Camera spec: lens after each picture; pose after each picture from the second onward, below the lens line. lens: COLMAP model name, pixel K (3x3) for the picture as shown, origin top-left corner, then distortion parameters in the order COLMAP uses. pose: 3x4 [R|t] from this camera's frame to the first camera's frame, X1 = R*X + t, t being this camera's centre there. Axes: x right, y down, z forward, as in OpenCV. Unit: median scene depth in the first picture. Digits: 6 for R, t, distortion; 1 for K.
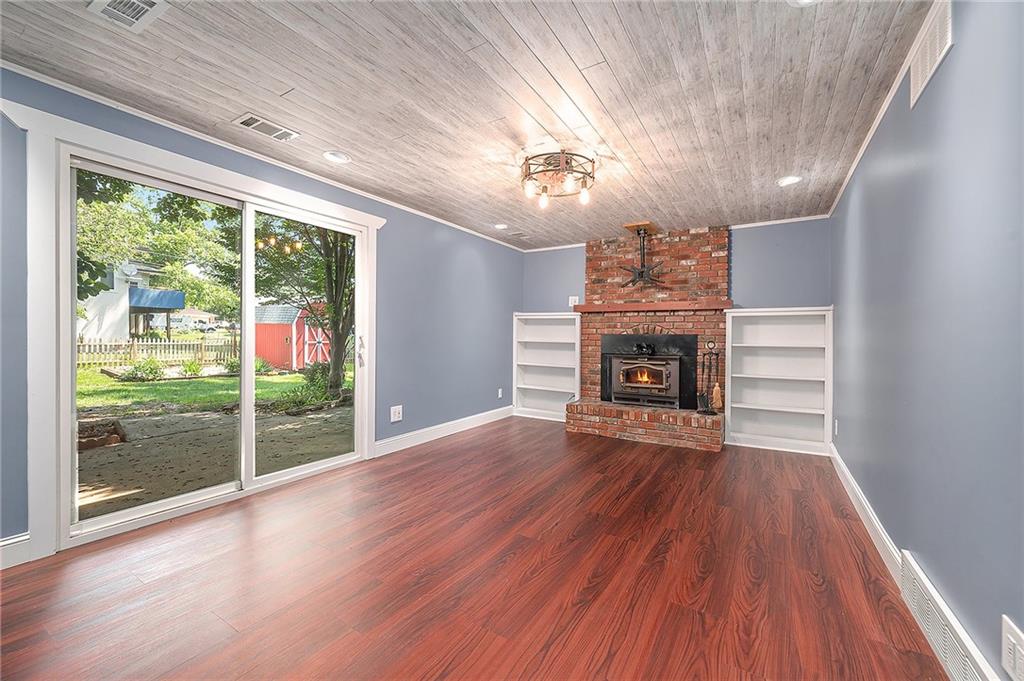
lens RADIAL K [[408.1, 0, 510.9], [0, 408.1, 339.7], [0, 0, 1]] dist [0.000498, -0.000040]
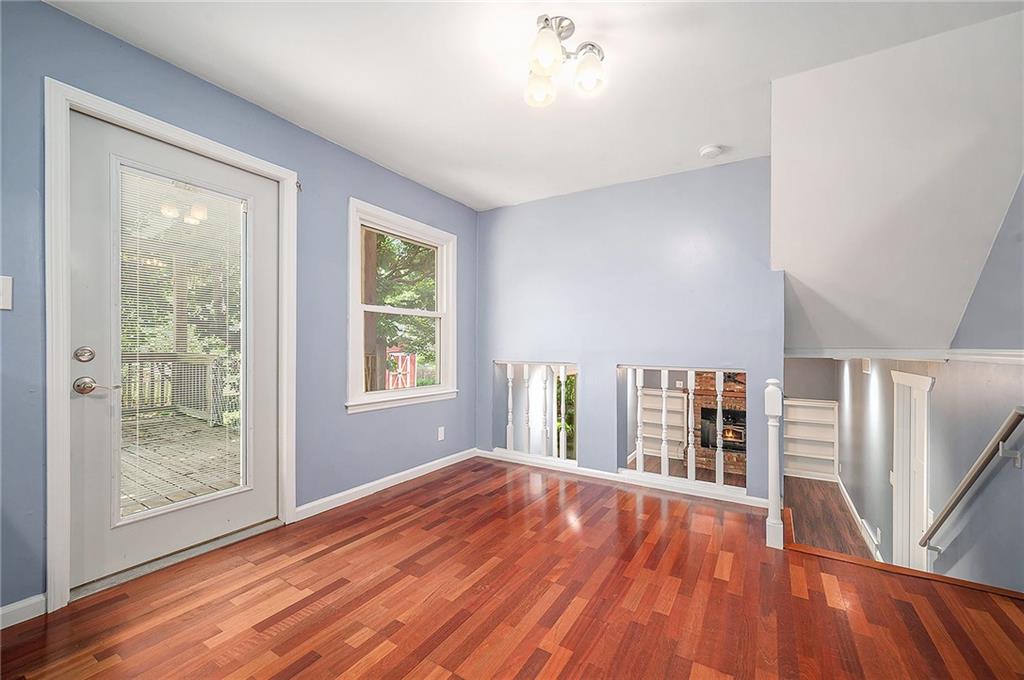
lens RADIAL K [[408.1, 0, 513.3], [0, 408.1, 343.6], [0, 0, 1]] dist [0.000498, -0.000040]
pose [[0.999974, 0.000510, -0.007257, -0.706850], [-0.000618, 0.999888, -0.014984, -0.325302], [0.007248, 0.014988, 0.999861, -0.911093]]
